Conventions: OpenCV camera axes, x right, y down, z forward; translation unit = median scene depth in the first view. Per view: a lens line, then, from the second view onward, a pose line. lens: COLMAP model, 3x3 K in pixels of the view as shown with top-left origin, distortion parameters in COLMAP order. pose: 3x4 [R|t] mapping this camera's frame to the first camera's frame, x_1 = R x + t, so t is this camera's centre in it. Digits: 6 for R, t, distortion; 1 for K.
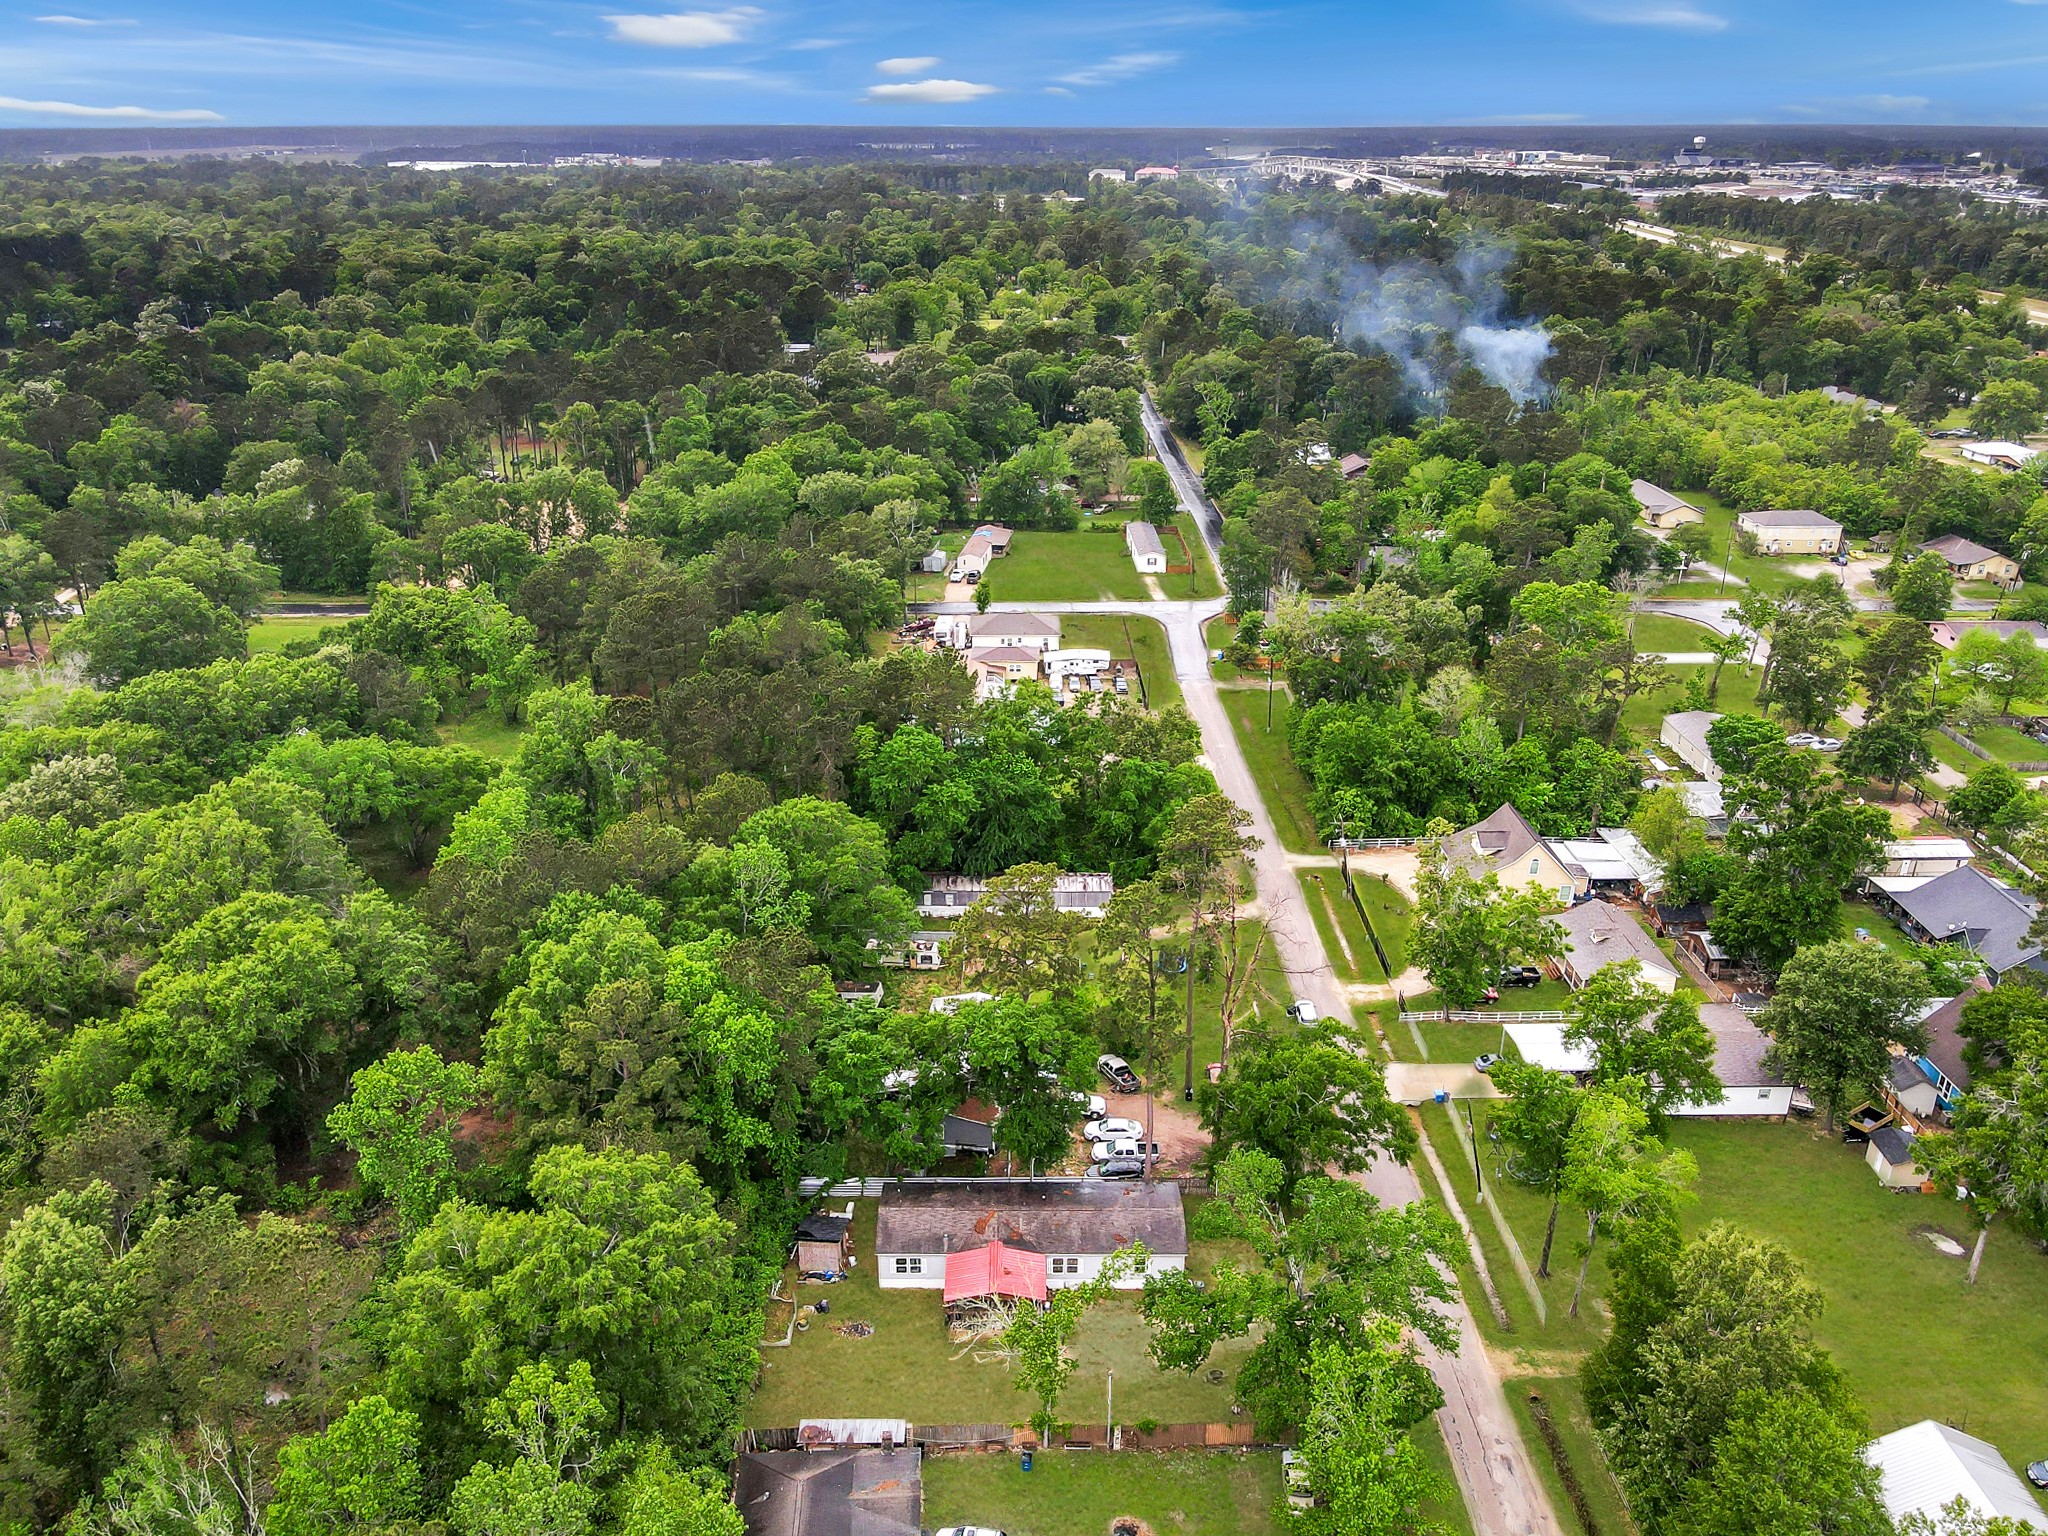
lens RADIAL K [[1415.4, 0, 1027.5], [0, 1415.4, 826.6], [0, 0, 1]] dist [0.034870, 0.001105]
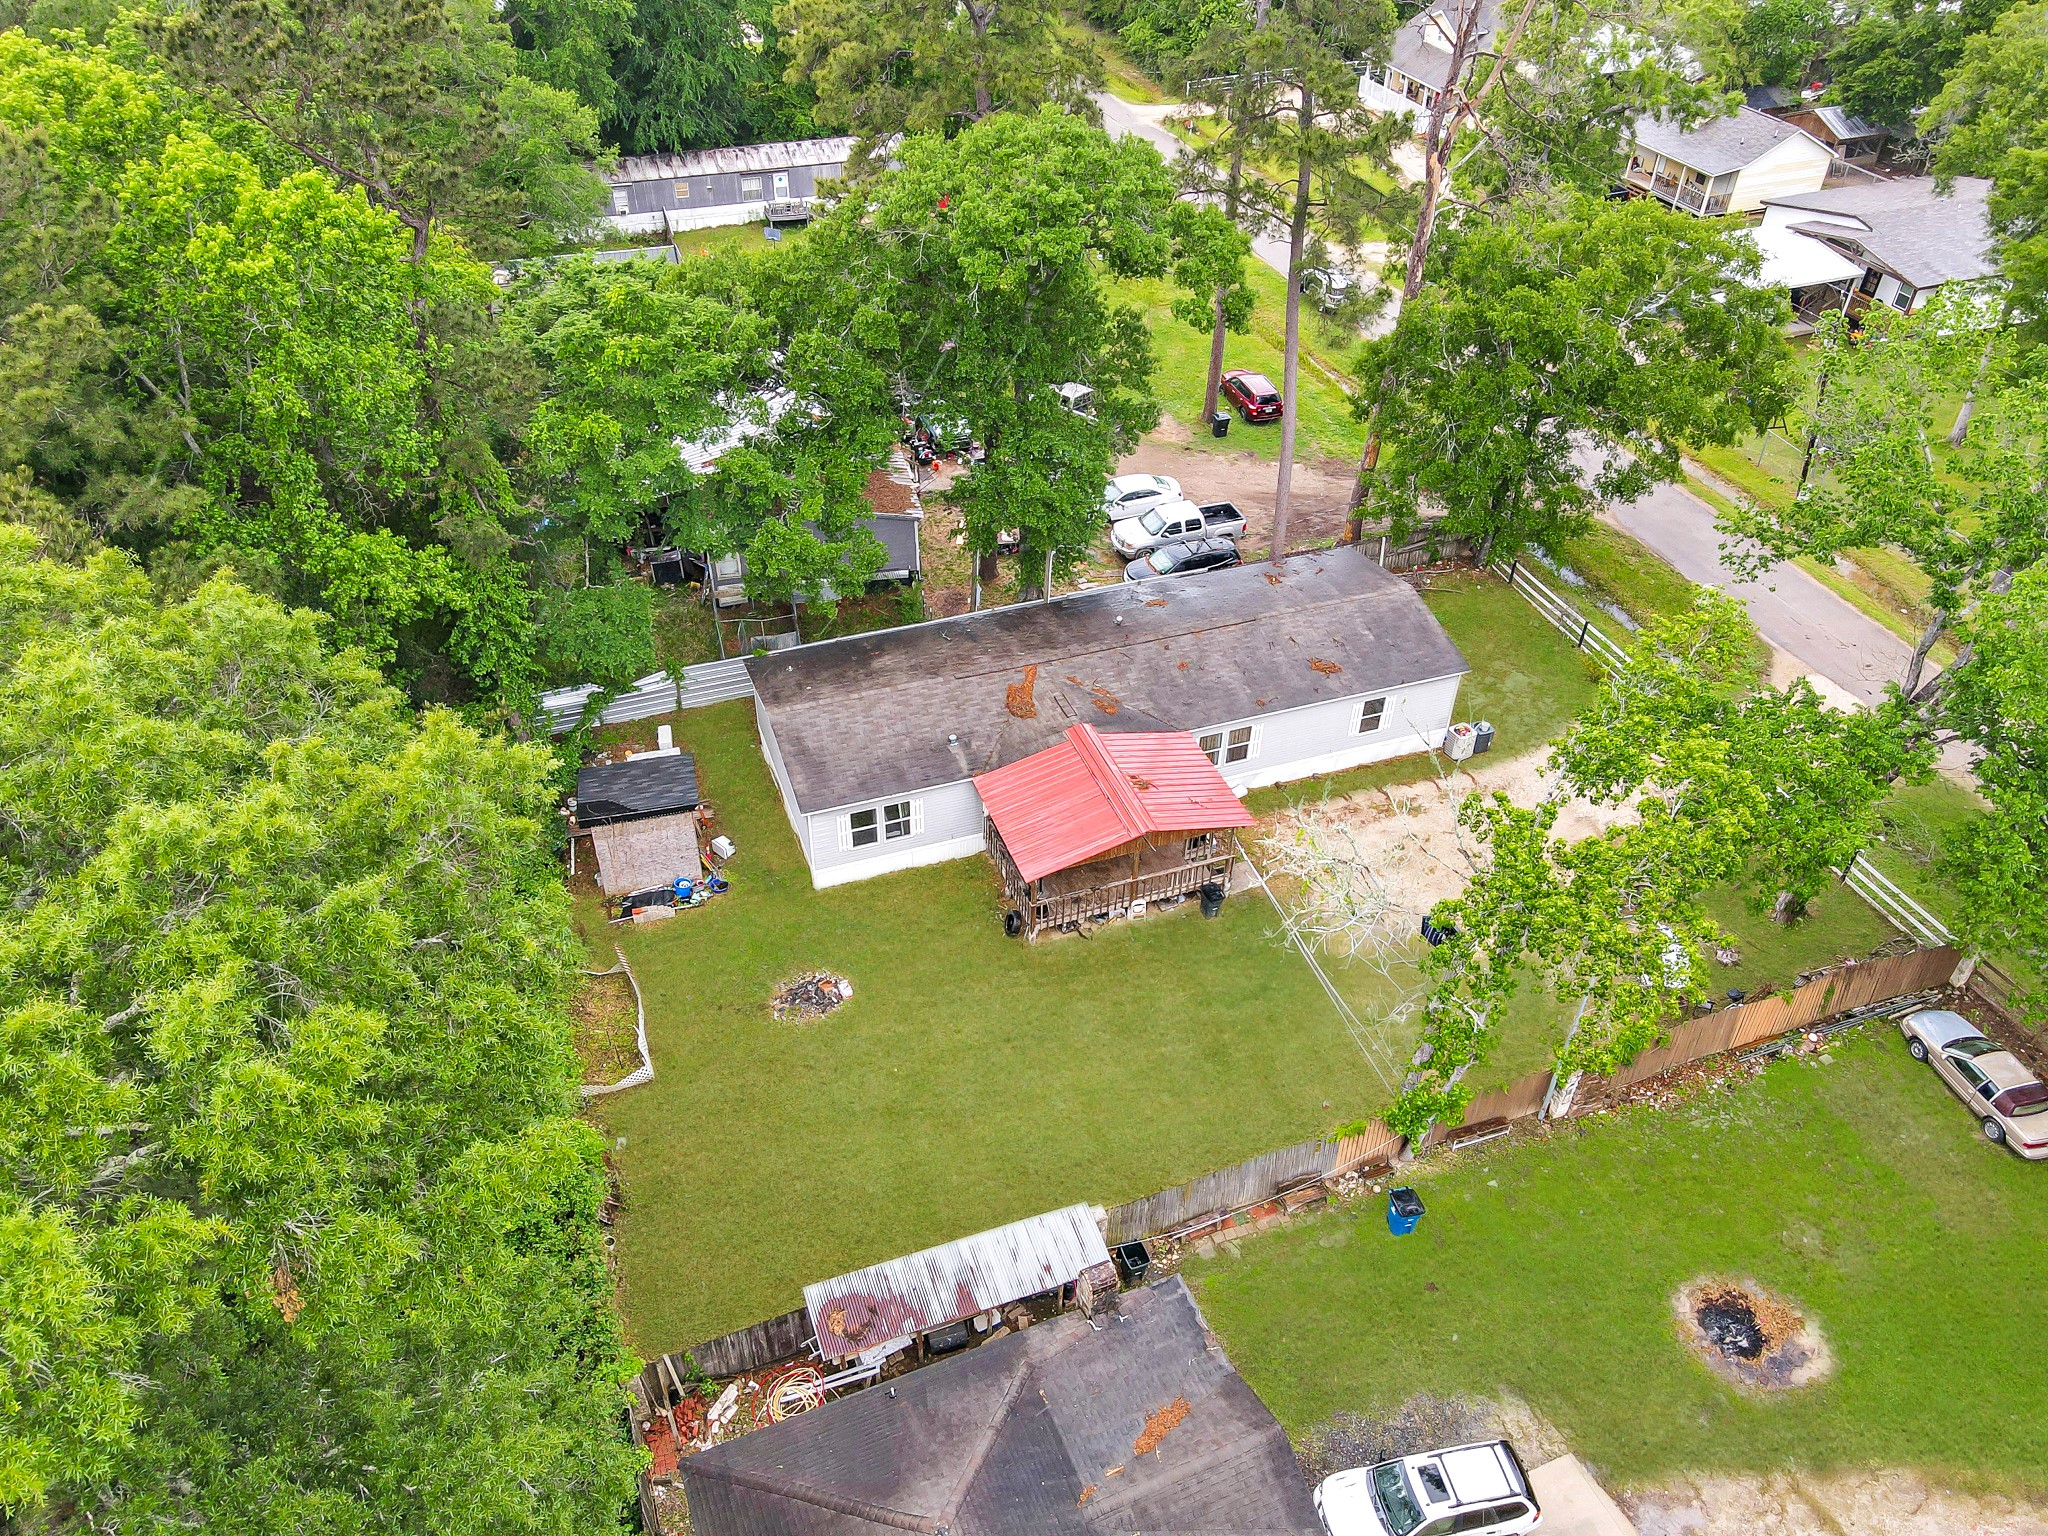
lens RADIAL K [[1505.9, 0, 1015.1], [0, 1505.9, 774.5], [0, 0, 1]] dist [0.003795, 0.003246]
pose [[0.948646, -0.208076, 0.238274, -0.147695], [0.134372, 0.946946, 0.291954, 0.172458], [-0.286381, -0.244944, 0.926277, 0.585551]]
